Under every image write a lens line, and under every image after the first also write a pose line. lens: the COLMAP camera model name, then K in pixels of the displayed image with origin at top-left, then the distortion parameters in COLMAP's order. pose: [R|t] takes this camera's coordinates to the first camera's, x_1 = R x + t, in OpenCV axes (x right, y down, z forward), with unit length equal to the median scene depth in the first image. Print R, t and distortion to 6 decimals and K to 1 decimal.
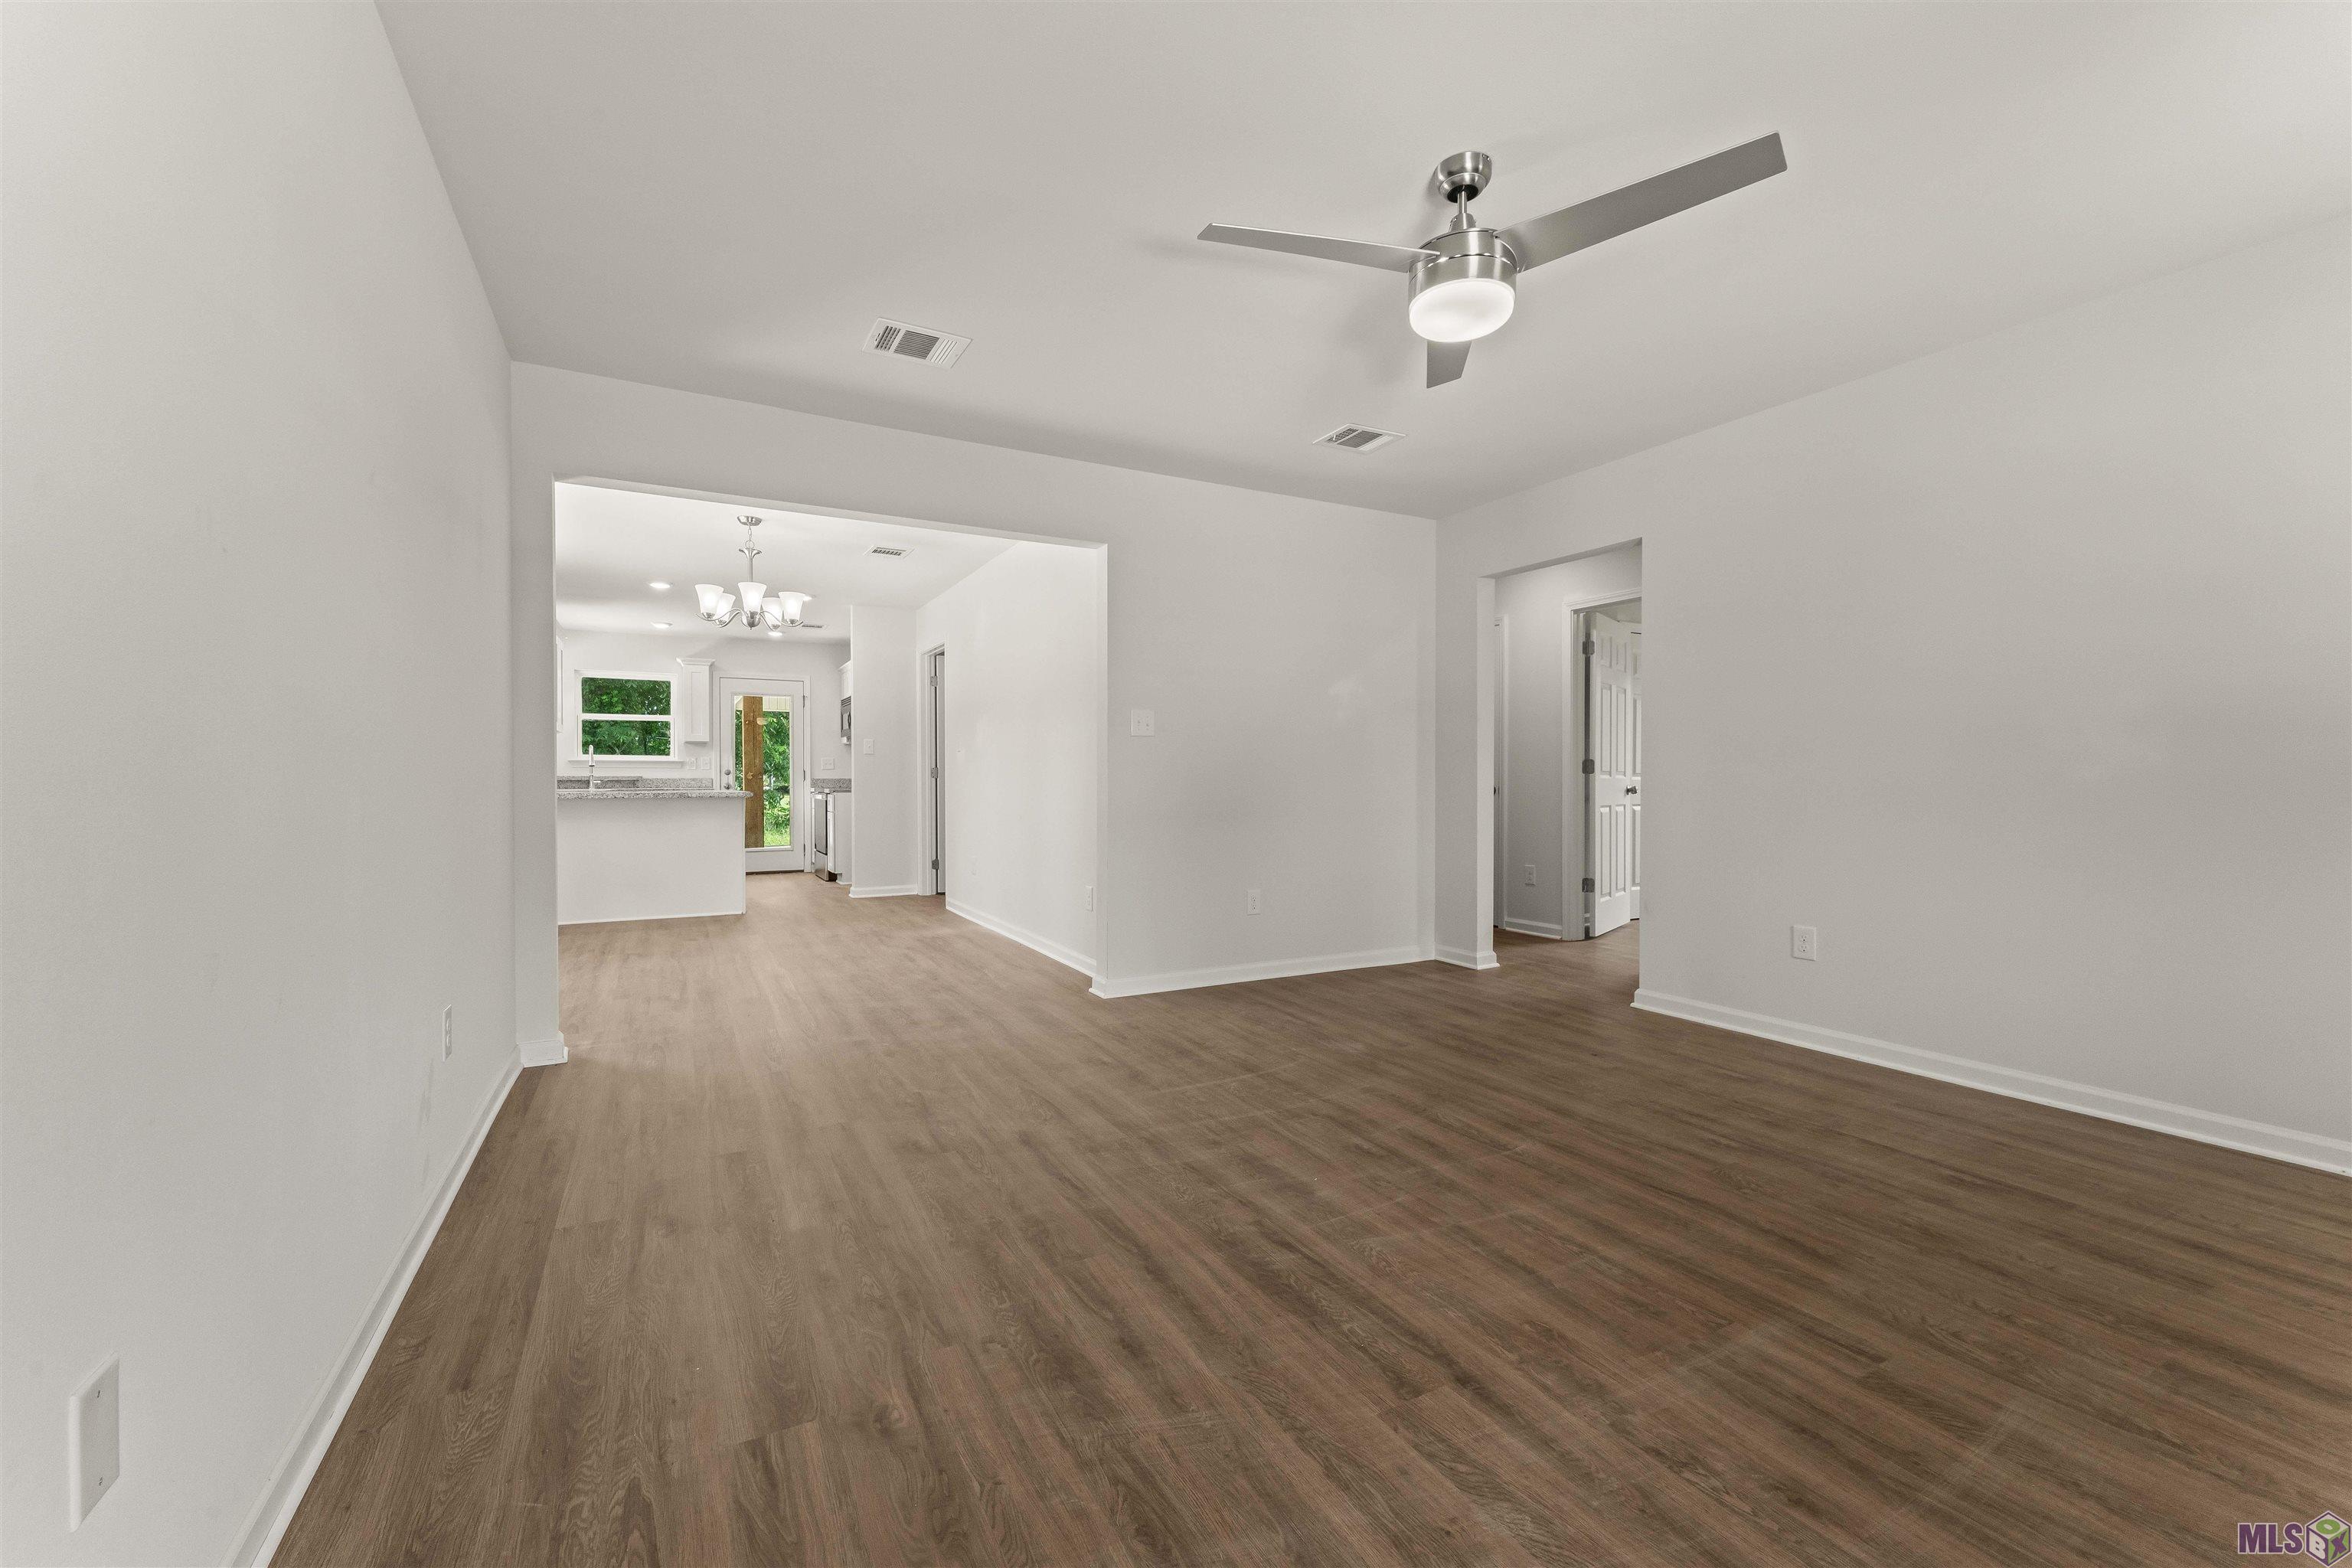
lens RADIAL K [[989.6, 0, 1176.0], [0, 989.6, 784.0], [0, 0, 1]] dist [-0.001242, -0.000031]
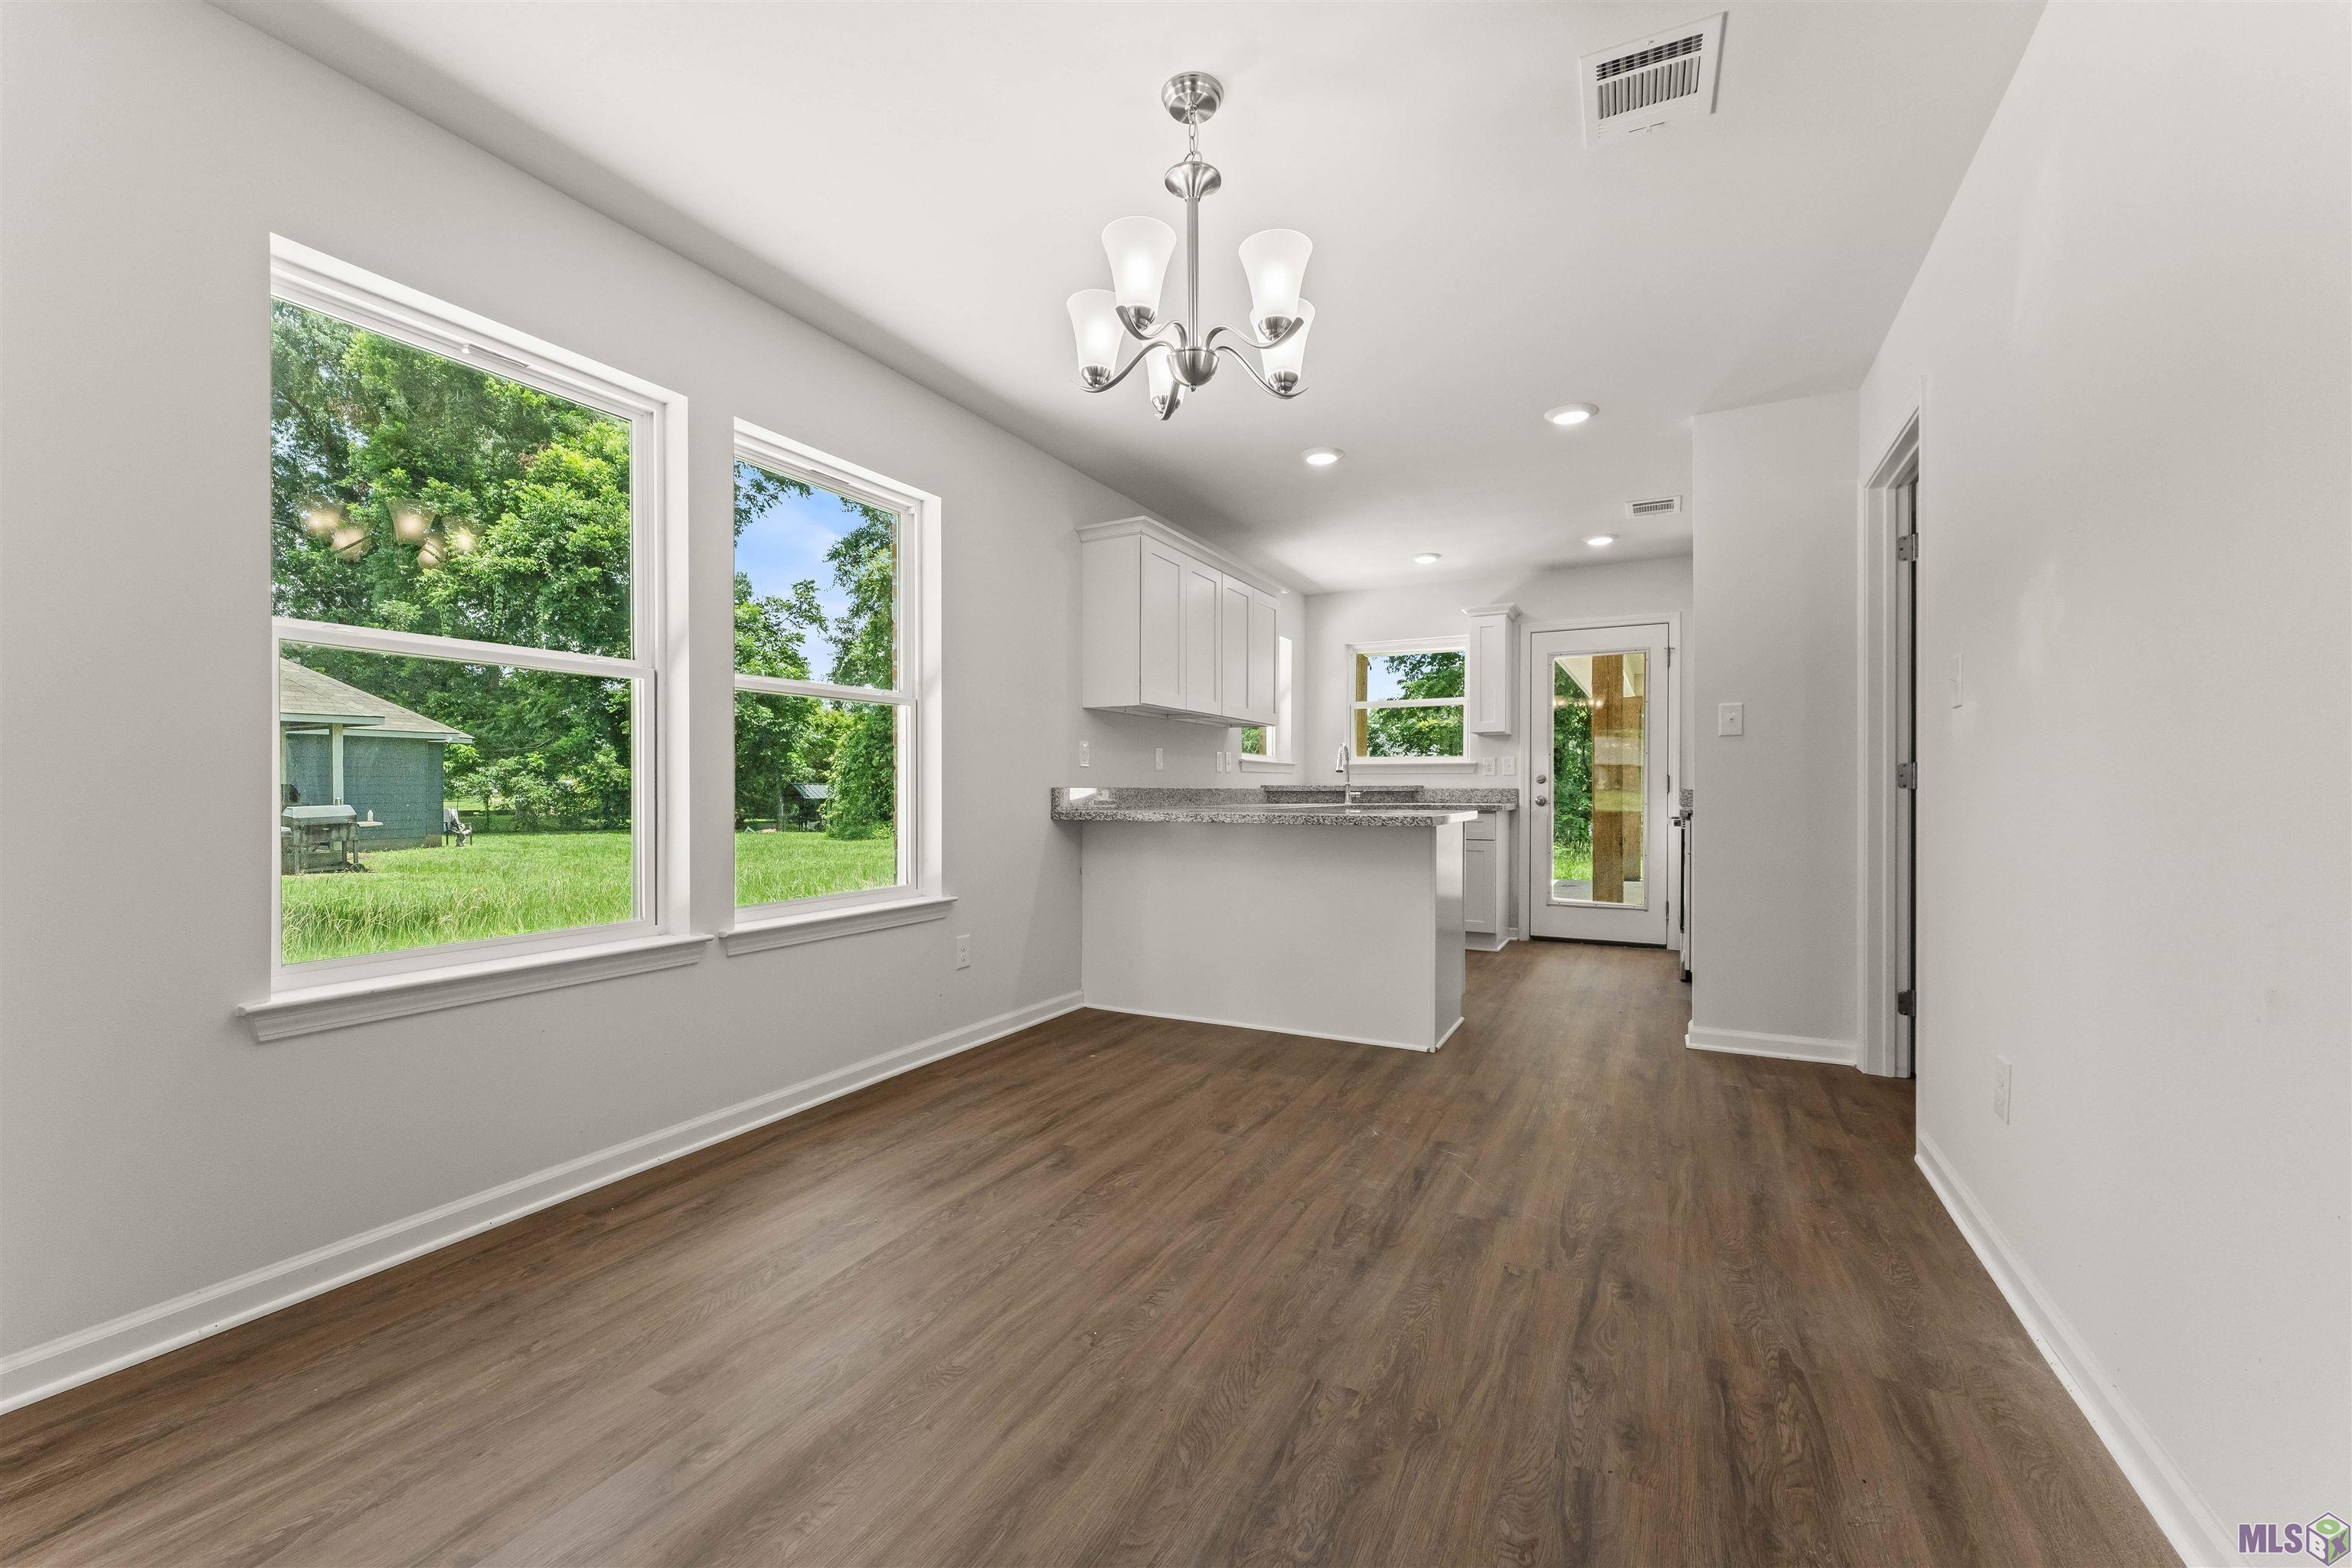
lens RADIAL K [[989.6, 0, 1176.0], [0, 989.6, 784.0], [0, 0, 1]] dist [-0.001242, -0.000031]
pose [[0.584721, -0.001512, -0.811233, -0.075502], [-0.005060, 0.999972, -0.005511, -0.004142], [0.811219, 0.007327, 0.584697, 0.447171]]
